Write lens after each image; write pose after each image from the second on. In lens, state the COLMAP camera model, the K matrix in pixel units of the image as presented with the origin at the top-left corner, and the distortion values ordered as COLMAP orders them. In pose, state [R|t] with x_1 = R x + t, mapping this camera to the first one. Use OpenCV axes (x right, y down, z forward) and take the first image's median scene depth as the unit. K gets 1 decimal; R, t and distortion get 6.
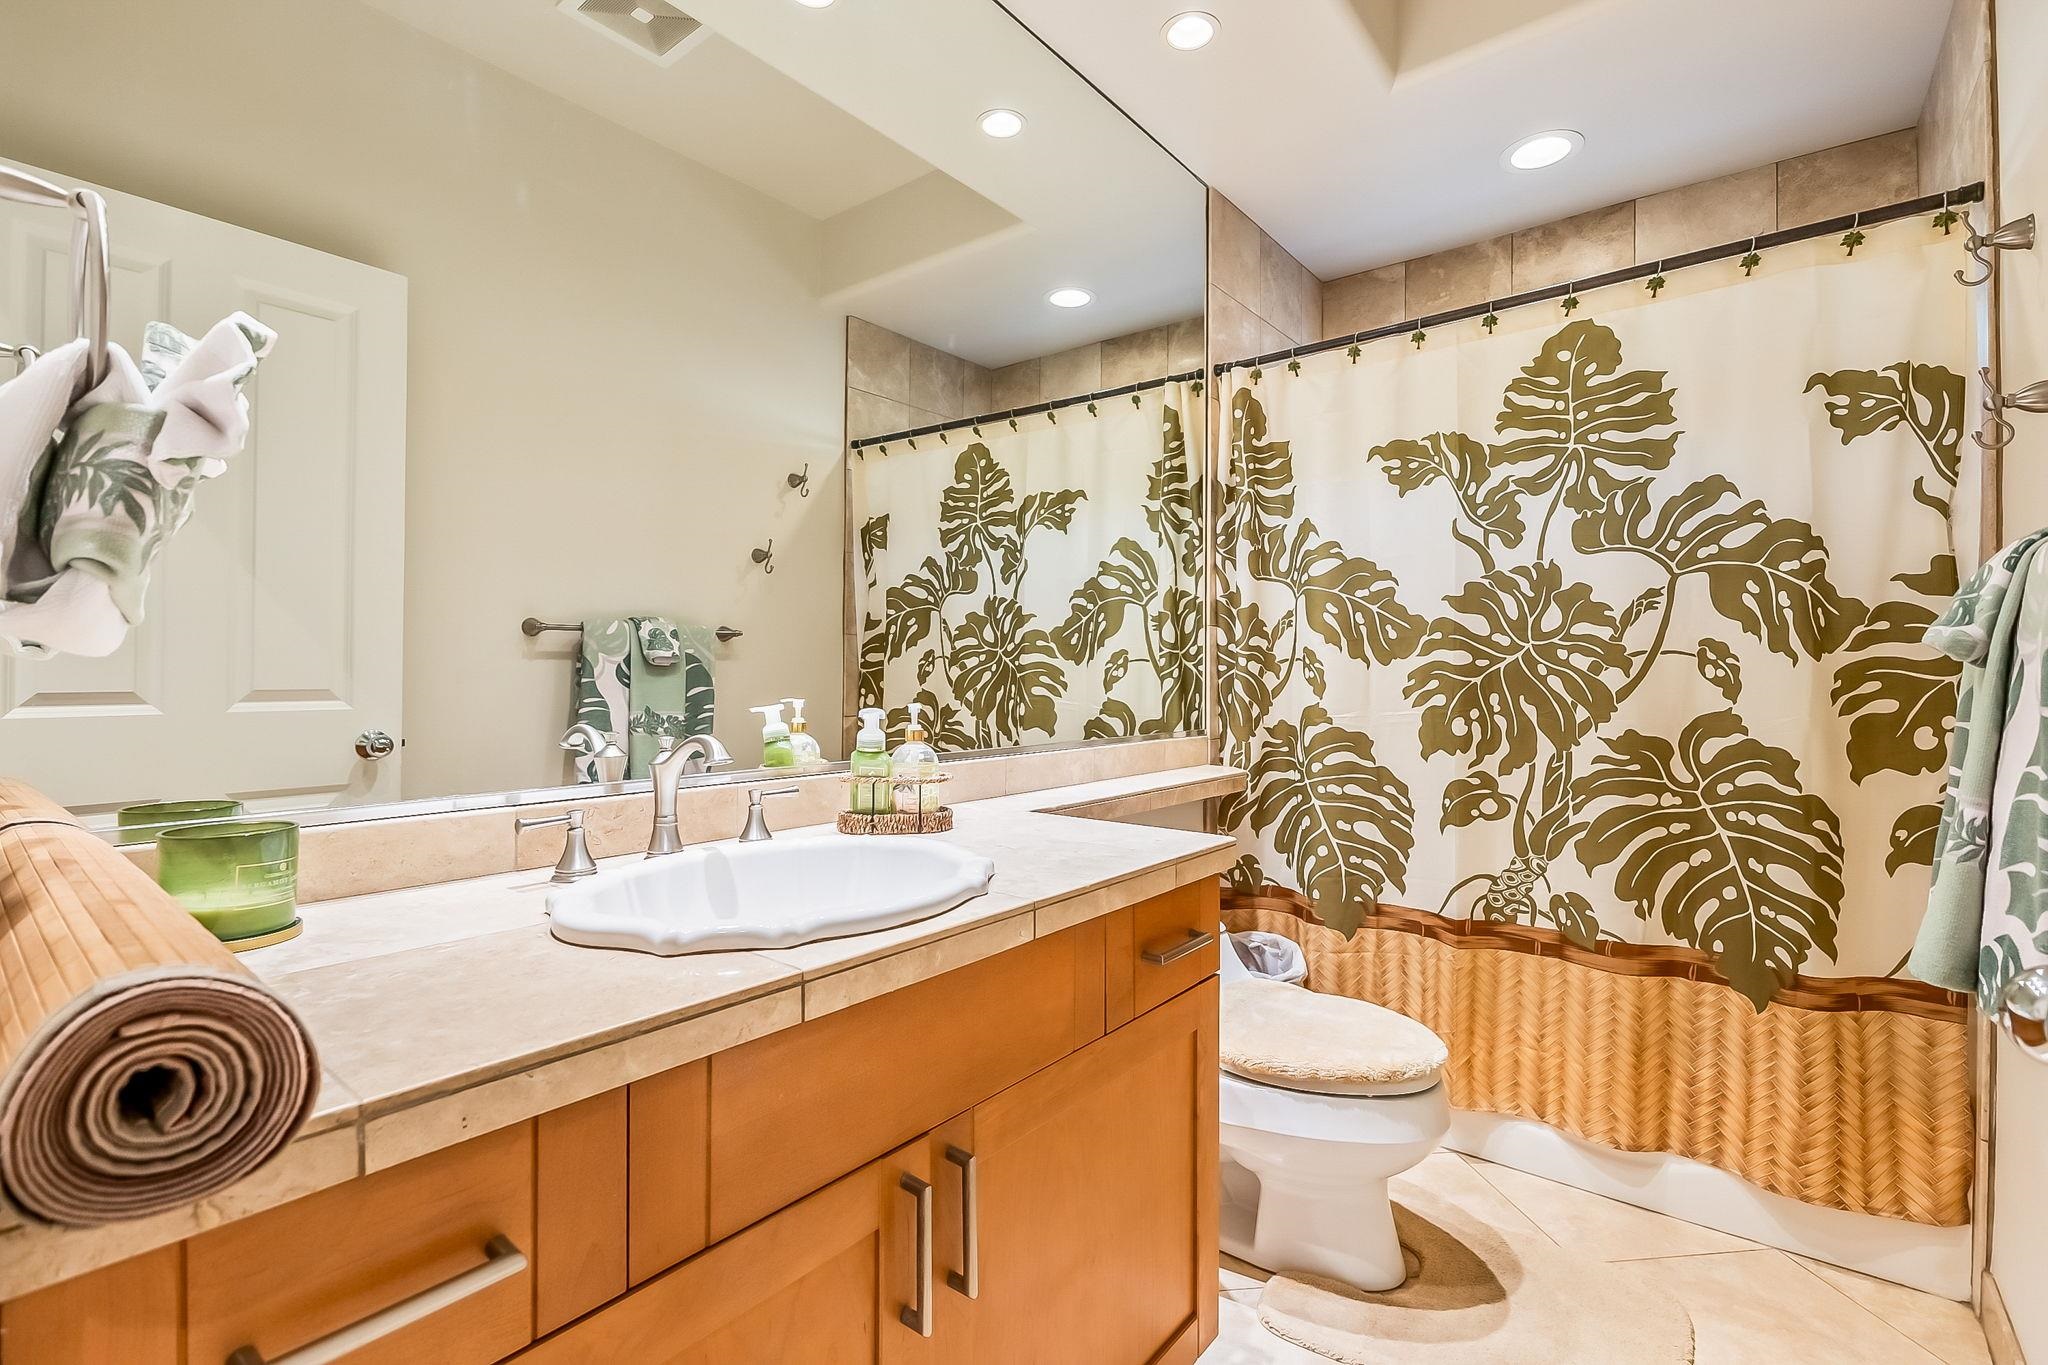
lens RADIAL K [[917.6, 0, 1021.2], [0, 917.6, 666.6], [0, 0, 1]] dist [-0.009652, 0.001097]
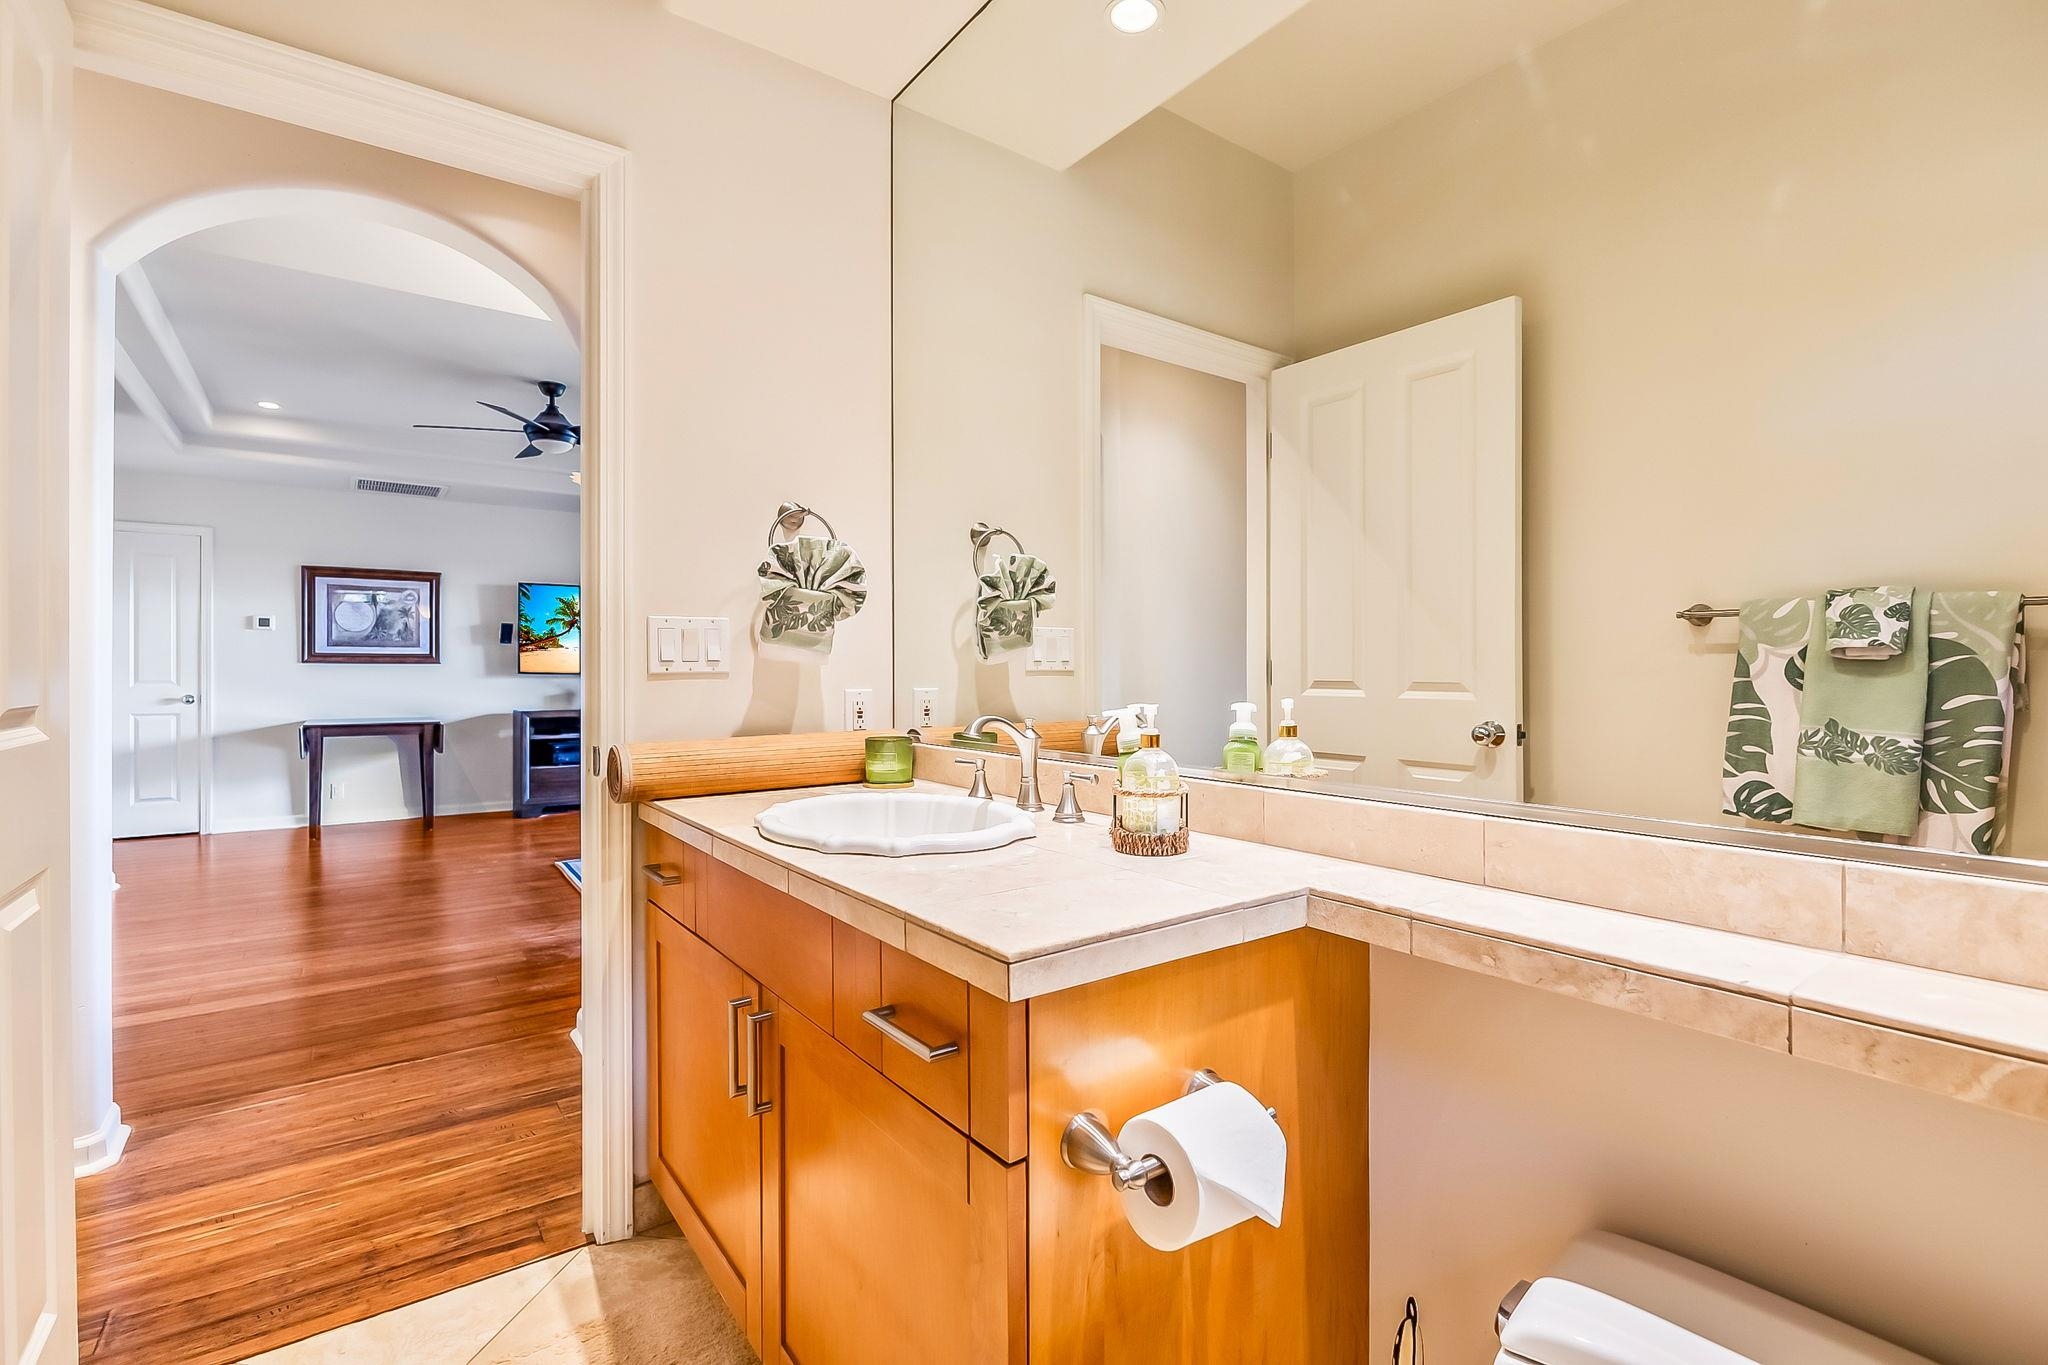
lens RADIAL K [[917.6, 0, 1024.5], [0, 917.6, 668.3], [0, 0, 1]] dist [-0.009652, 0.001097]
pose [[-0.239916, 0.004497, -0.970783, 0.501244], [0.004776, 0.999983, 0.003451, -0.000456], [0.970782, -0.003809, -0.239934, 0.718237]]
